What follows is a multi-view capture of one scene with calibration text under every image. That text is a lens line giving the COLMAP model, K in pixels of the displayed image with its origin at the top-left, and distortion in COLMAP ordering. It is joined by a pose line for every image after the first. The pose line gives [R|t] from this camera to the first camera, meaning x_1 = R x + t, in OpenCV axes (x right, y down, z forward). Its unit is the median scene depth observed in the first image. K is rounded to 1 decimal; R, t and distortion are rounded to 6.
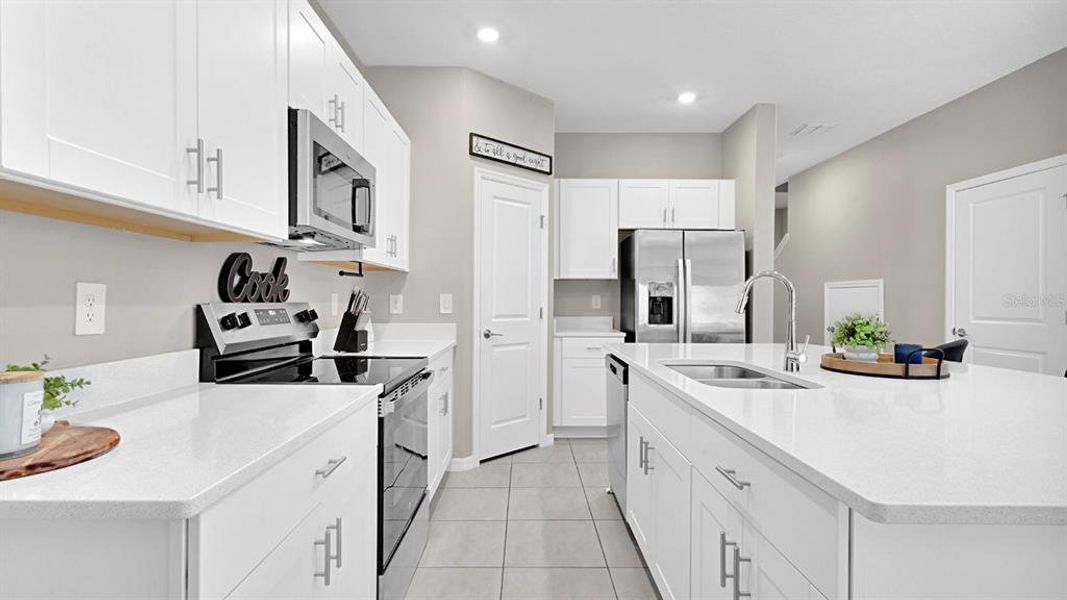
lens RADIAL K [[483.9, 0, 533.5], [0, 483.9, 300.0], [0, 0, 1]] dist [0.004725, 0.000754]
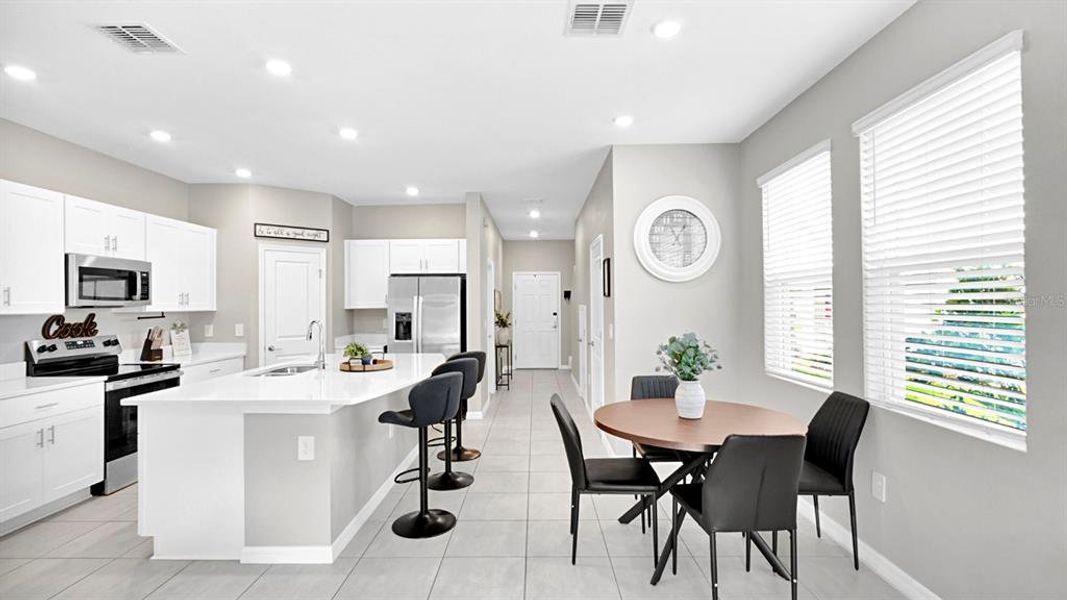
lens RADIAL K [[483.9, 0, 533.5], [0, 483.9, 300.0], [0, 0, 1]] dist [0.004725, 0.000754]
pose [[0.999582, -0.012465, -0.026100, 1.058897], [0.012203, 0.999874, -0.010194, -0.080959], [0.026224, 0.009871, 0.999607, -0.734450]]
